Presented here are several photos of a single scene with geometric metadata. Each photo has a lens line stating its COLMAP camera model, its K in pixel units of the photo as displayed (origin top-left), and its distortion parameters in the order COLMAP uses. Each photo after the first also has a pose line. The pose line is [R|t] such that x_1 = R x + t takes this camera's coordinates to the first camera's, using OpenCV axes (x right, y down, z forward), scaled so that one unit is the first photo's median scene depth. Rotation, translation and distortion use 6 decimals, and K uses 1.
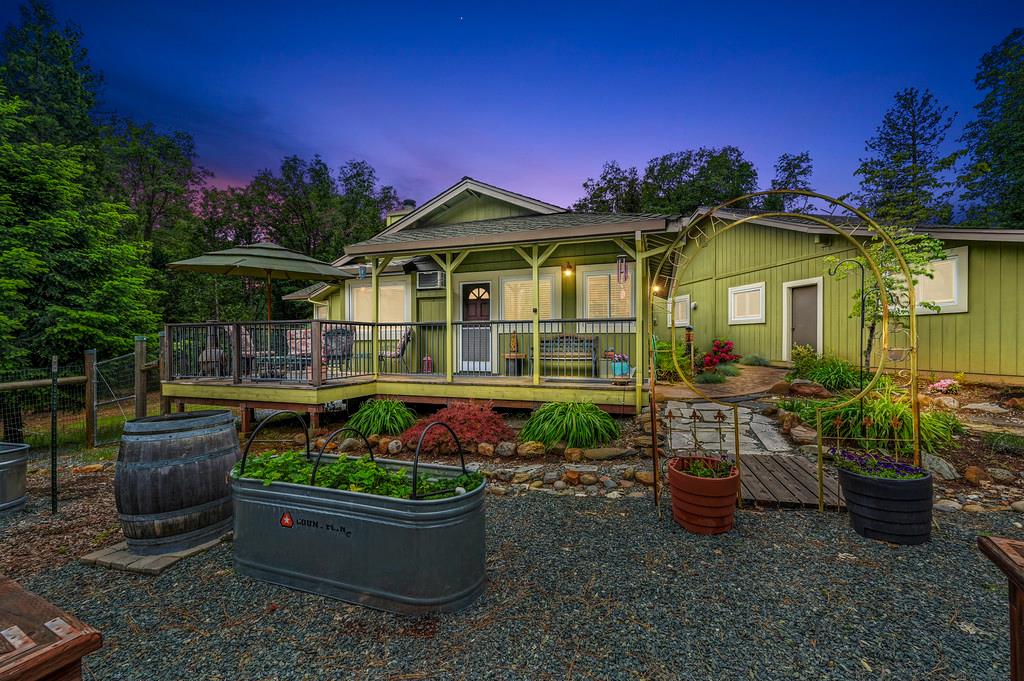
lens RADIAL K [[403.8, 0, 510.8], [0, 403.8, 341.1], [0, 0, 1]] dist [-0.001594, -0.000377]
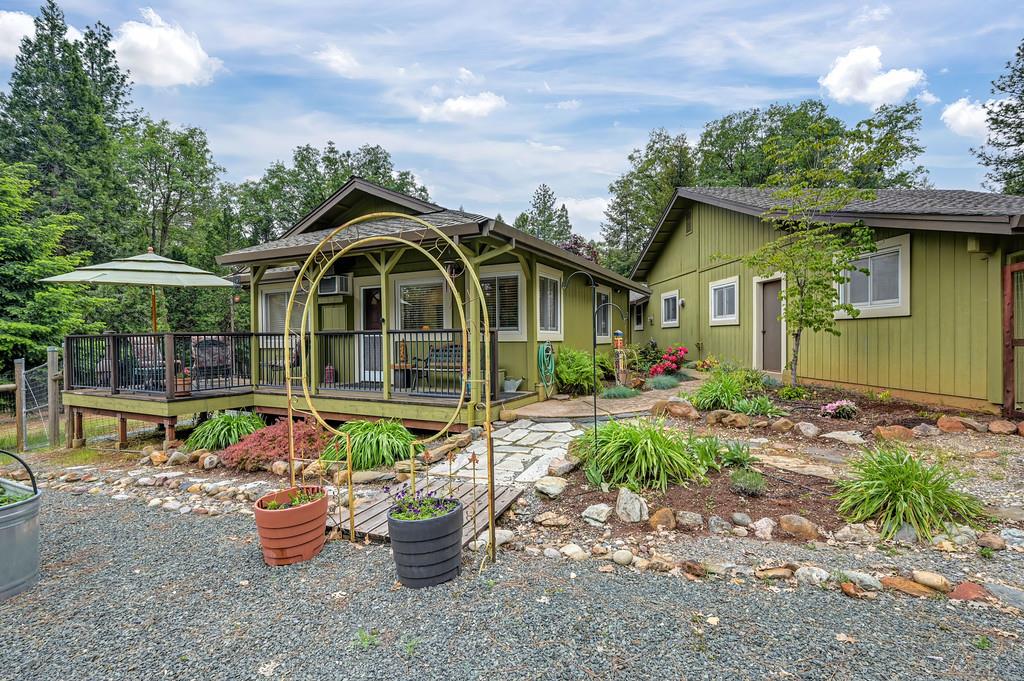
lens RADIAL K [[462.2, 0, 517.7], [0, 462.2, 339.7], [0, 0, 1]] dist [-0.003674, 0.001175]
pose [[0.991139, -0.004750, -0.132741, 0.361551], [0.005180, 0.999982, 0.002893, -0.023045], [0.132724, -0.003555, 0.991147, -0.014505]]
